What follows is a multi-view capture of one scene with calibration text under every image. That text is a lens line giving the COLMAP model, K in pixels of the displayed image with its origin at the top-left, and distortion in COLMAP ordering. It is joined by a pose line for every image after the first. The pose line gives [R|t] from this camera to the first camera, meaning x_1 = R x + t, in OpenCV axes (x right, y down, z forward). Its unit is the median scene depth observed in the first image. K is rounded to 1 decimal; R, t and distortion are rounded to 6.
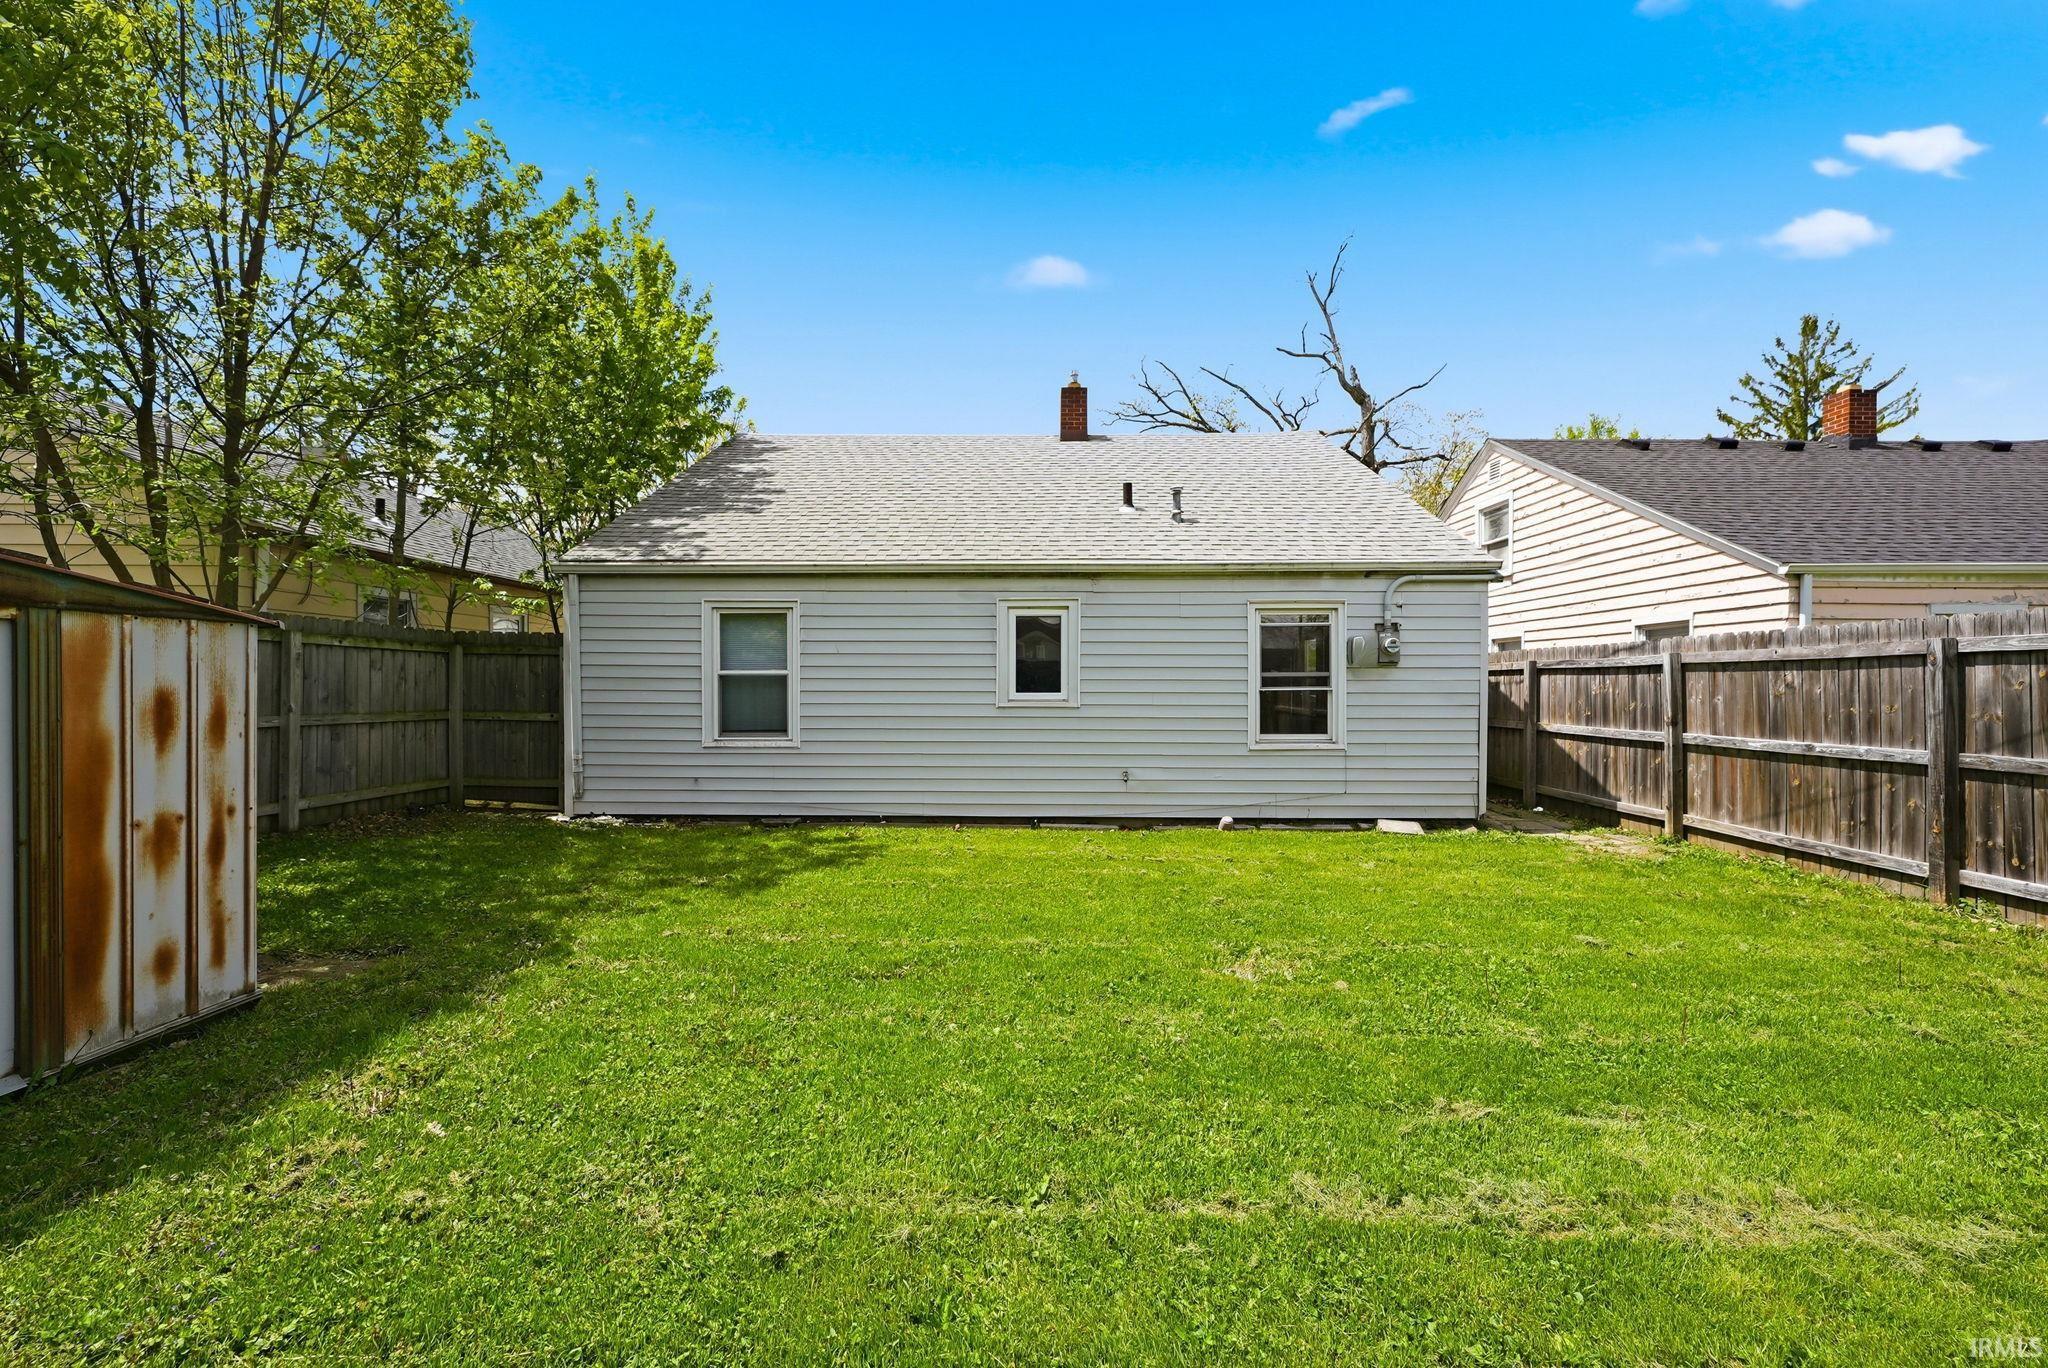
lens RADIAL K [[835.6, 0, 1015.8], [0, 835.6, 689.2], [0, 0, 1]] dist [-0.002207, 0.001223]
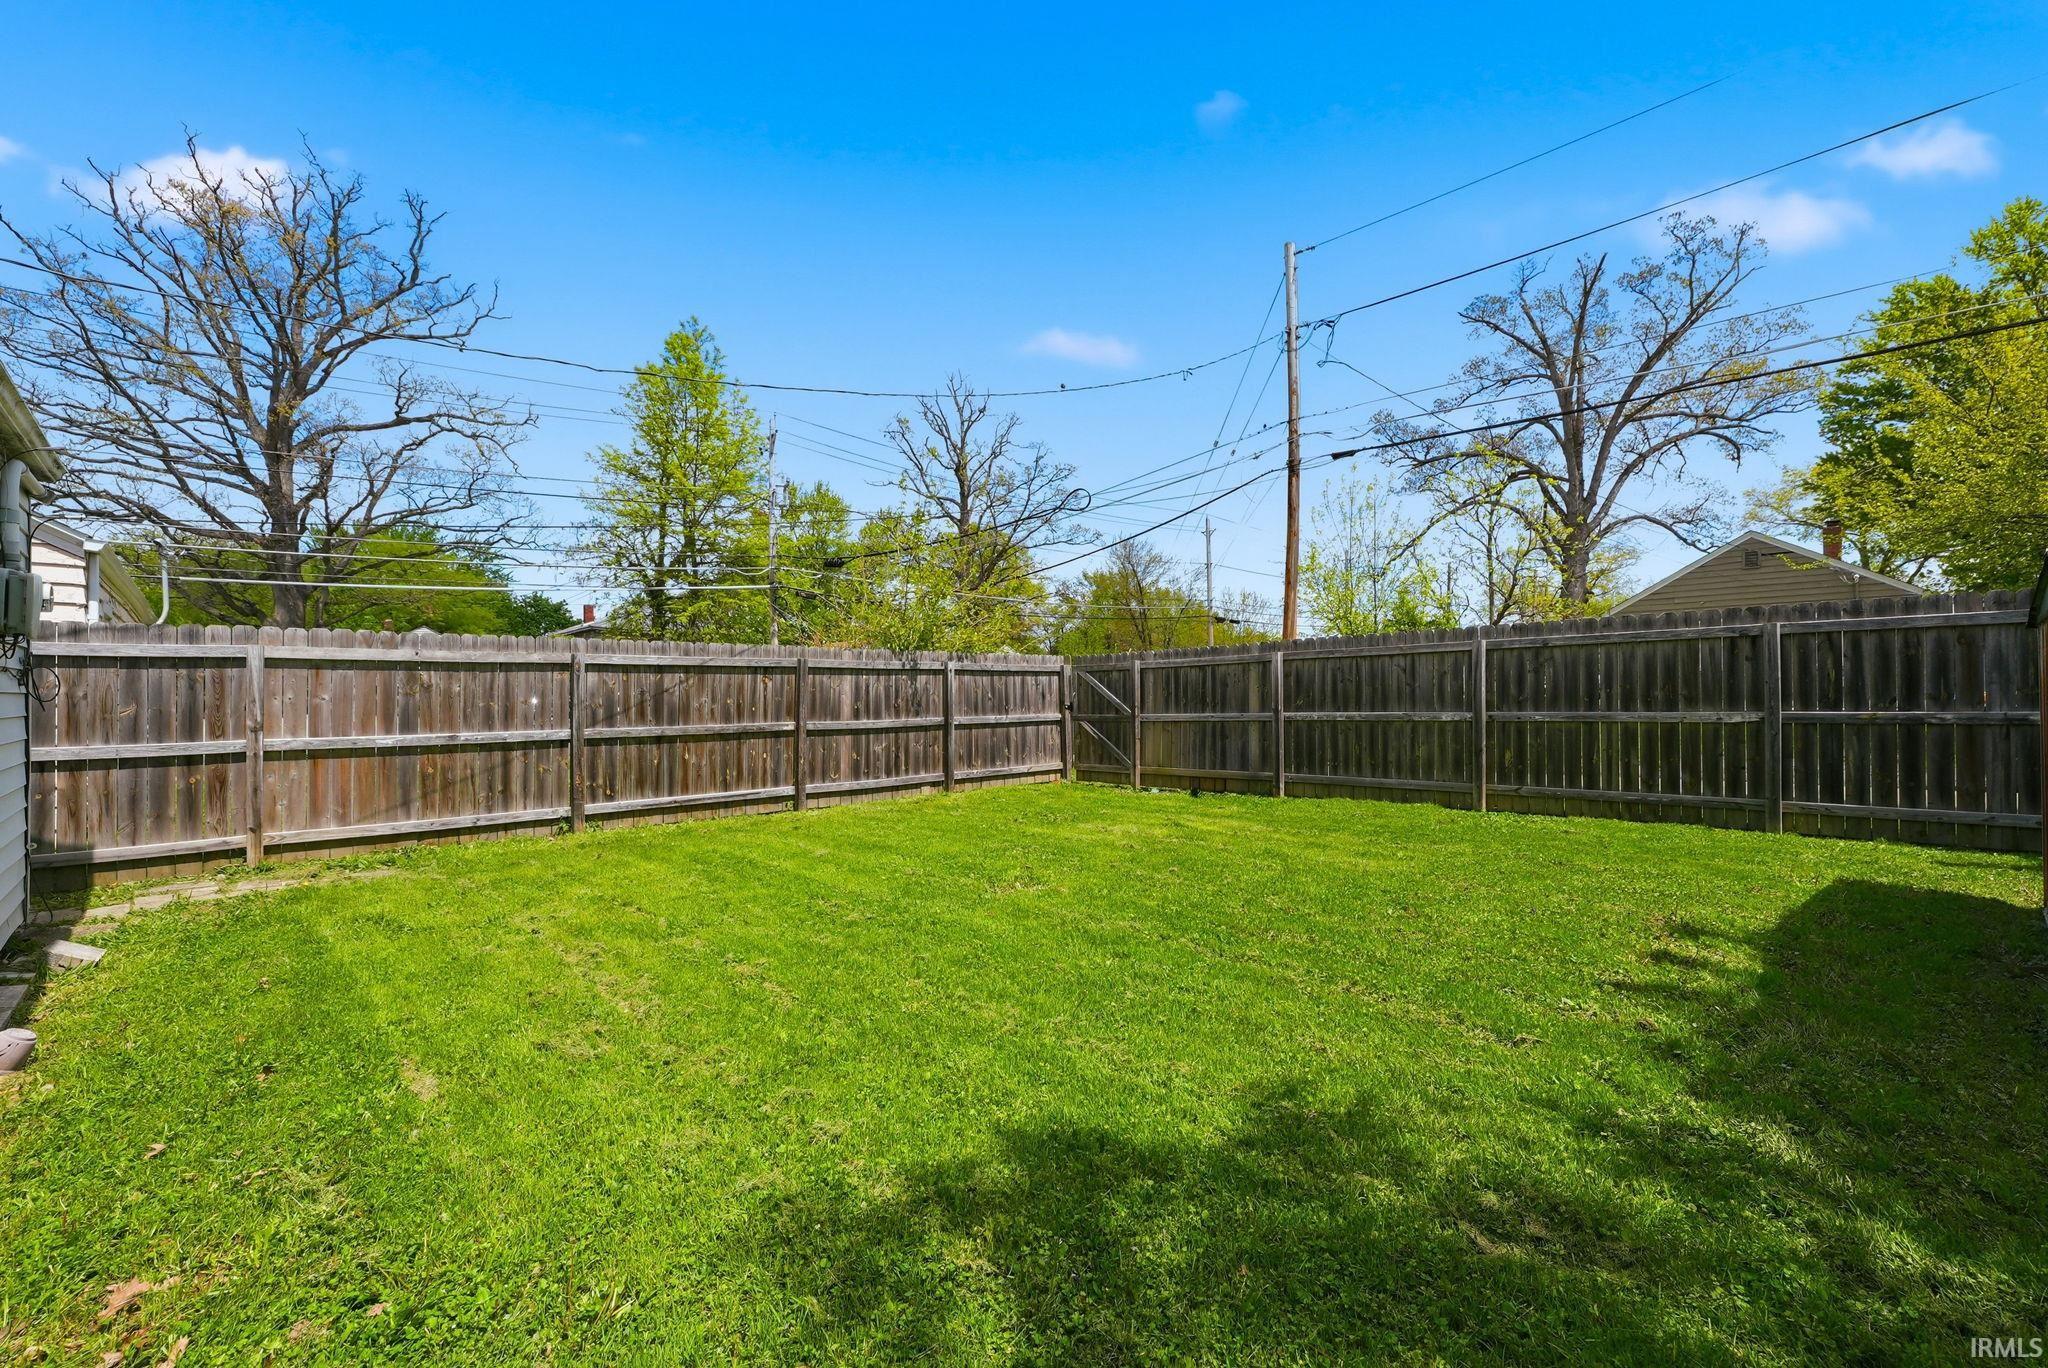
lens RADIAL K [[835.6, 0, 1036.4], [0, 835.6, 675.6], [0, 0, 1]] dist [-0.002207, 0.001223]
pose [[-0.722793, 0.008701, 0.691009, -0.326507], [0.001443, 0.999938, -0.011082, -0.002280], [-0.691063, -0.007013, -0.722761, 0.942878]]
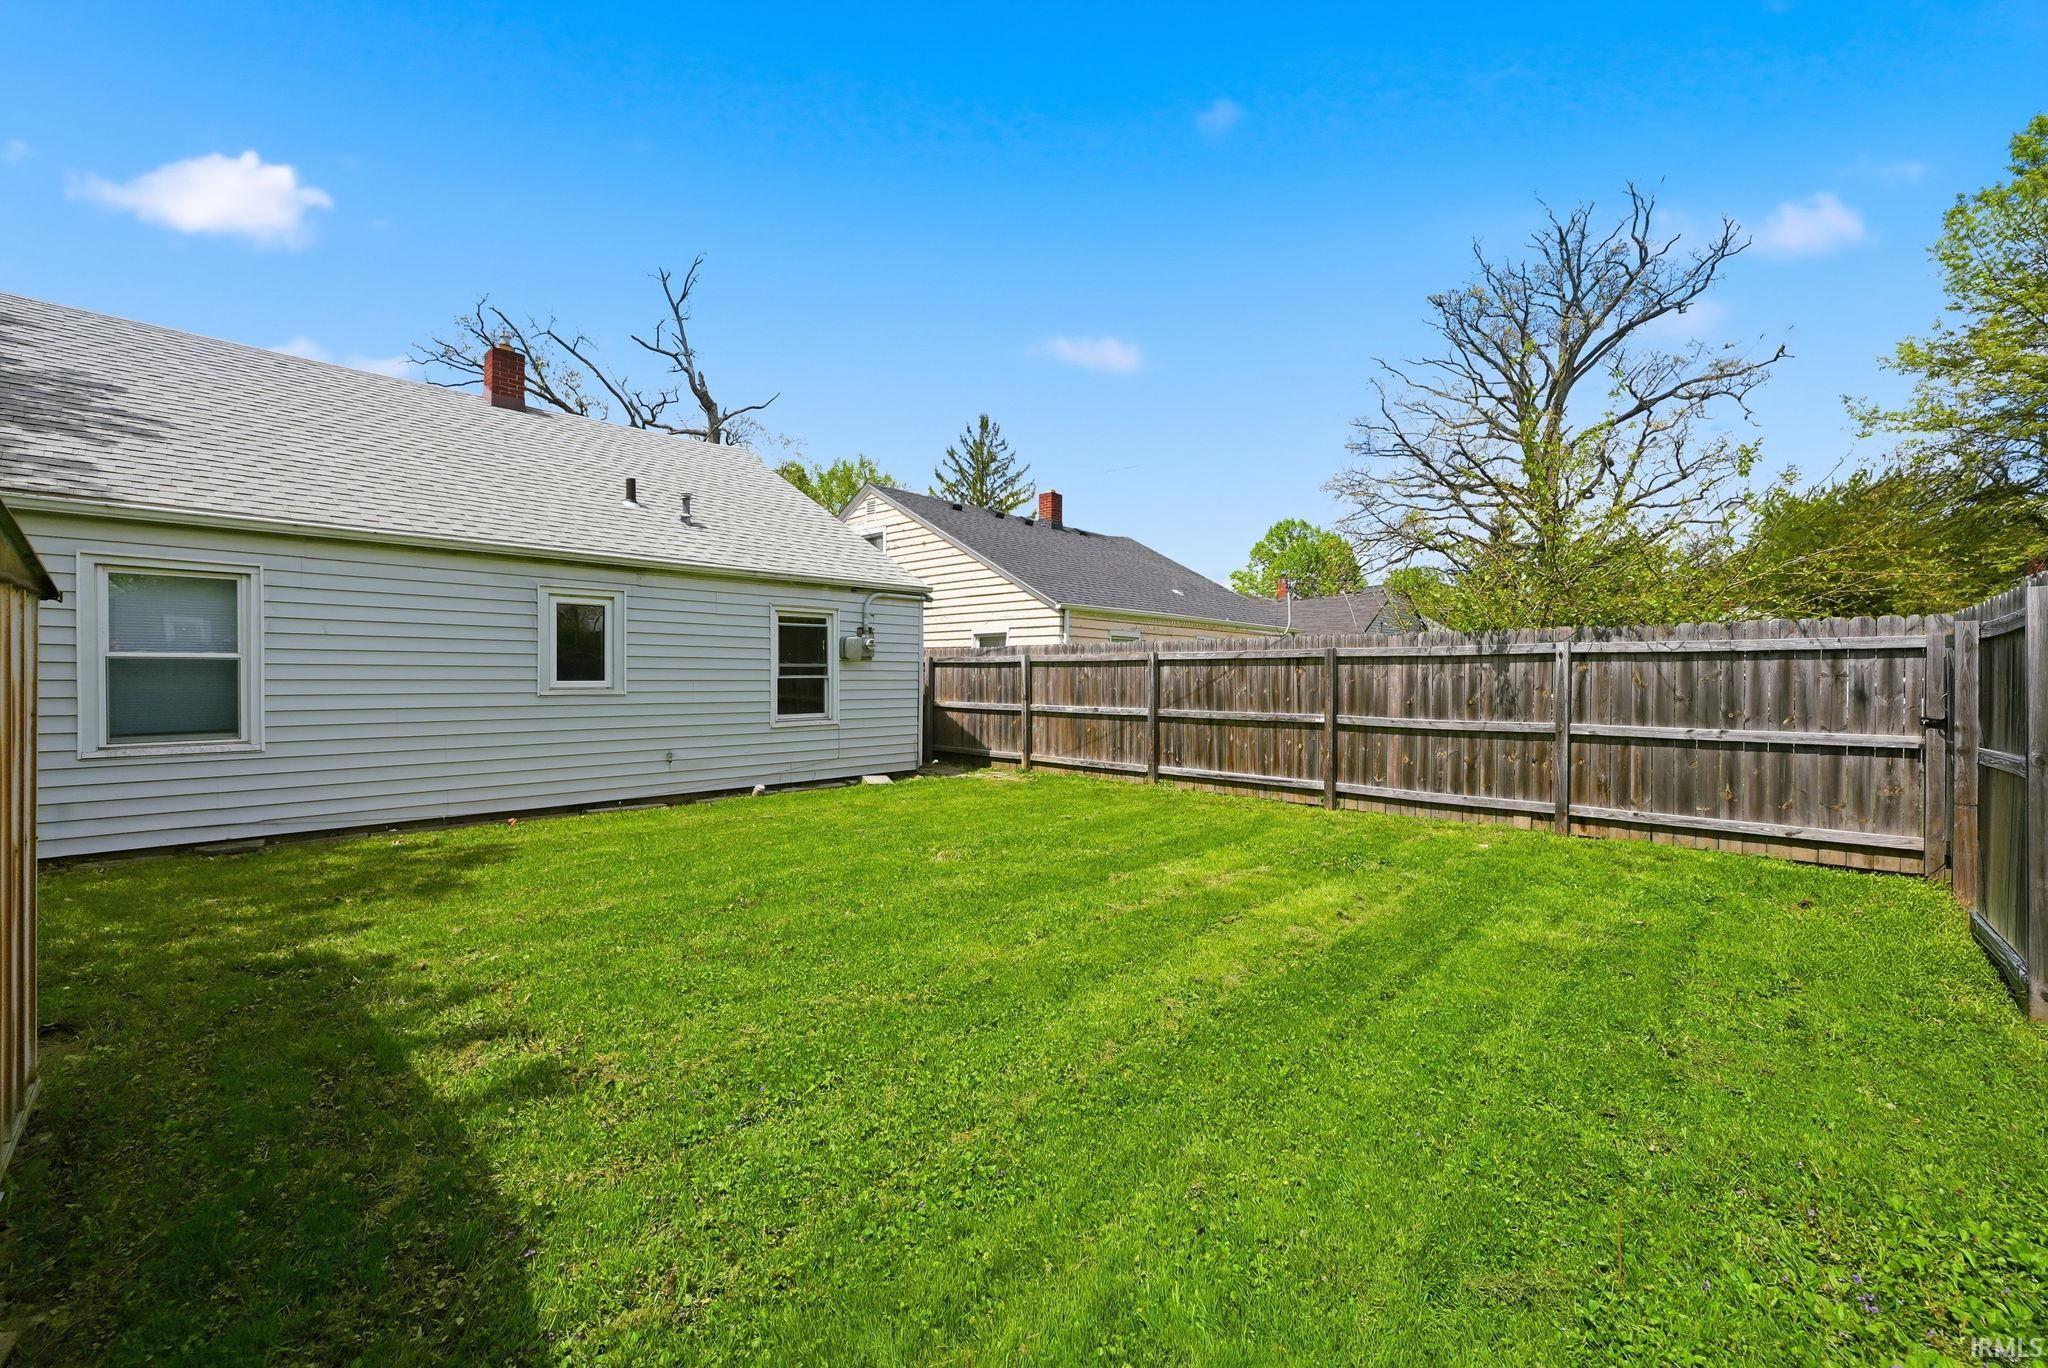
lens RADIAL K [[835.6, 0, 1029.9], [0, 835.6, 682.5], [0, 0, 1]] dist [-0.002207, 0.001223]
pose [[0.665881, -0.004624, 0.746044, -0.369986], [-0.000957, 0.999975, 0.007052, -0.001390], [-0.746057, -0.005410, 0.665860, -0.076698]]
